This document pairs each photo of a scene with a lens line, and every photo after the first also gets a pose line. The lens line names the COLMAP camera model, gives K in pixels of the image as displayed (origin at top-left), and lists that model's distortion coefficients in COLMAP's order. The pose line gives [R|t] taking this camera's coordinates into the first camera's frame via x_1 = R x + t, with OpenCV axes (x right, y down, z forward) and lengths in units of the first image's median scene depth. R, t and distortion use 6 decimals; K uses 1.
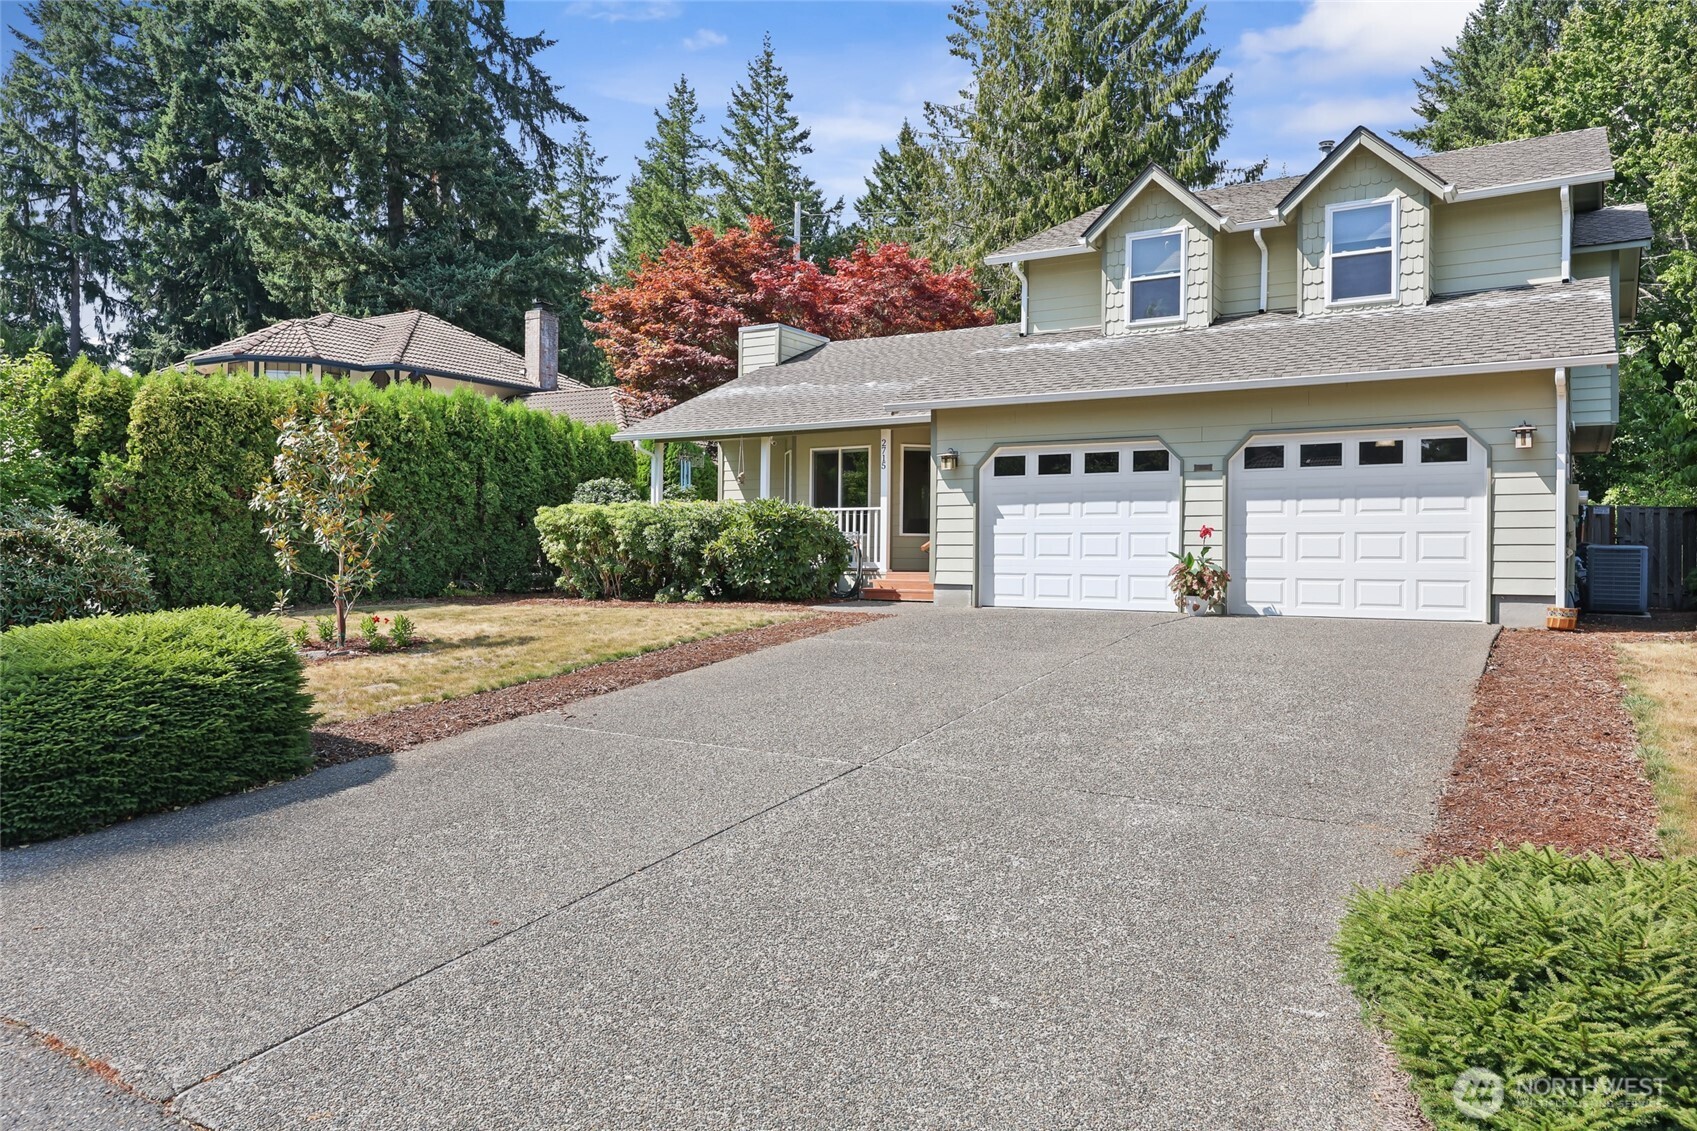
lens RADIAL K [[1174.8, 0, 851.5], [0, 1174.8, 551.3], [0, 0, 1]] dist [0.010782, -0.000106]
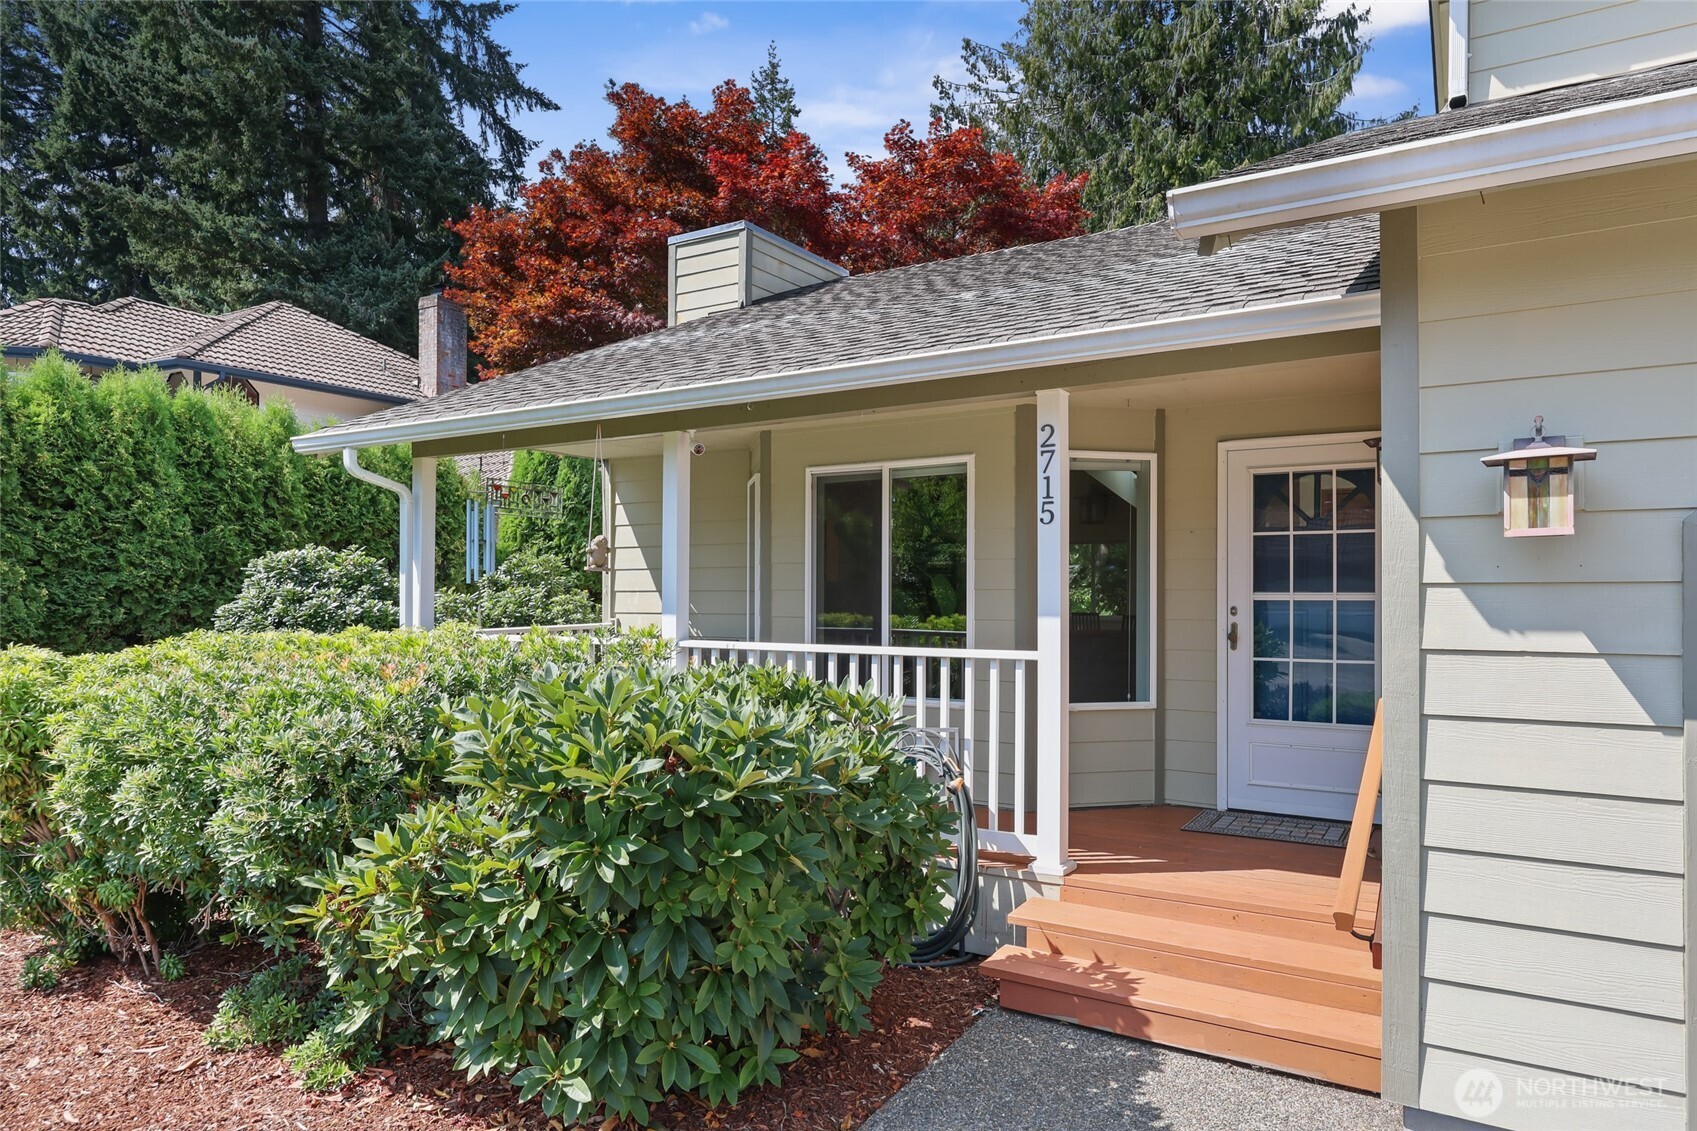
lens RADIAL K [[1053.9, 0, 853.3], [0, 1053.9, 579.2], [0, 0, 1]] dist [0.007988, 0.002935]
pose [[0.999943, -0.007494, -0.007578, -0.016849], [0.007454, 0.999958, -0.005299, -0.047451], [0.007618, 0.005242, 0.999957, 0.632033]]
